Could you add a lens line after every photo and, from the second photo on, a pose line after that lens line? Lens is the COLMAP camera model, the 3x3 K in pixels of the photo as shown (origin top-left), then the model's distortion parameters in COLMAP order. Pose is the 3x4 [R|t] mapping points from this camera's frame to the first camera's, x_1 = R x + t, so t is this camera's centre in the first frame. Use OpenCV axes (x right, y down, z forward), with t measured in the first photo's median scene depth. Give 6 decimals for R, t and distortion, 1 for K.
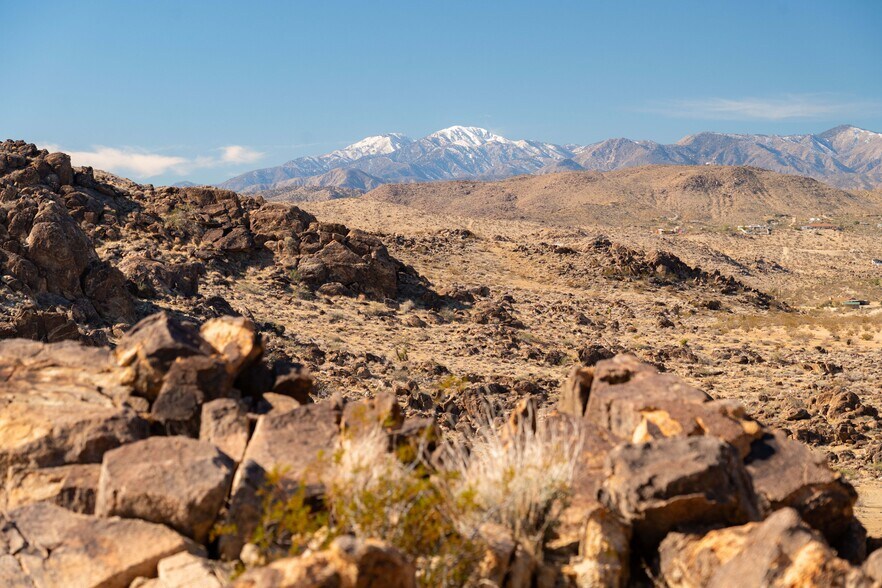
lens RADIAL K [[2712.5, 0, 441.0], [0, 2712.5, 294.0], [0, 0, 1]] dist [0.077658, -0.123186]
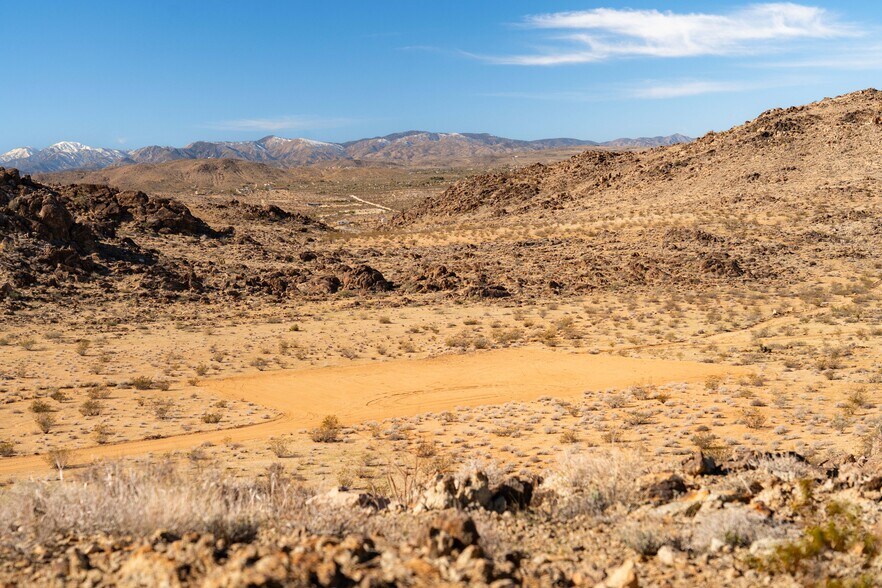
lens RADIAL K [[1395.3, 0, 466.0], [0, 1395.3, 294.2], [0, 0, 1]] dist [0.042601, 0.063151]
pose [[0.954179, -0.063190, 0.292490, -0.129499], [0.047915, 0.997101, 0.059105, -0.005553], [-0.295377, -0.042382, 0.954440, -0.064292]]
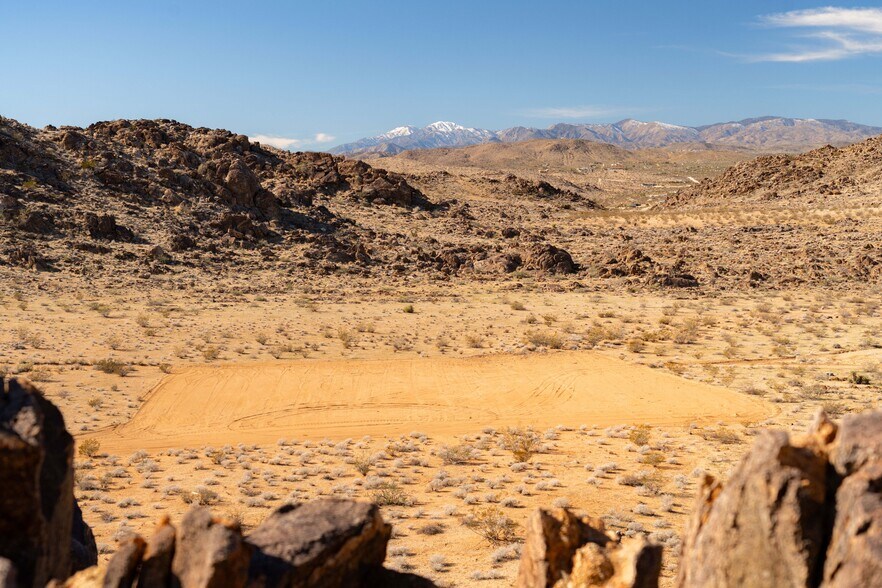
lens RADIAL K [[1295.9, 0, 441.0], [0, 1295.9, 294.0], [0, 0, 1]] dist [0.048651, 0.012824]
pose [[0.999911, -0.012497, 0.004726, 0.000324], [0.012135, 0.997471, 0.070034, -0.000101], [-0.005589, -0.069971, 0.997533, 0.032378]]
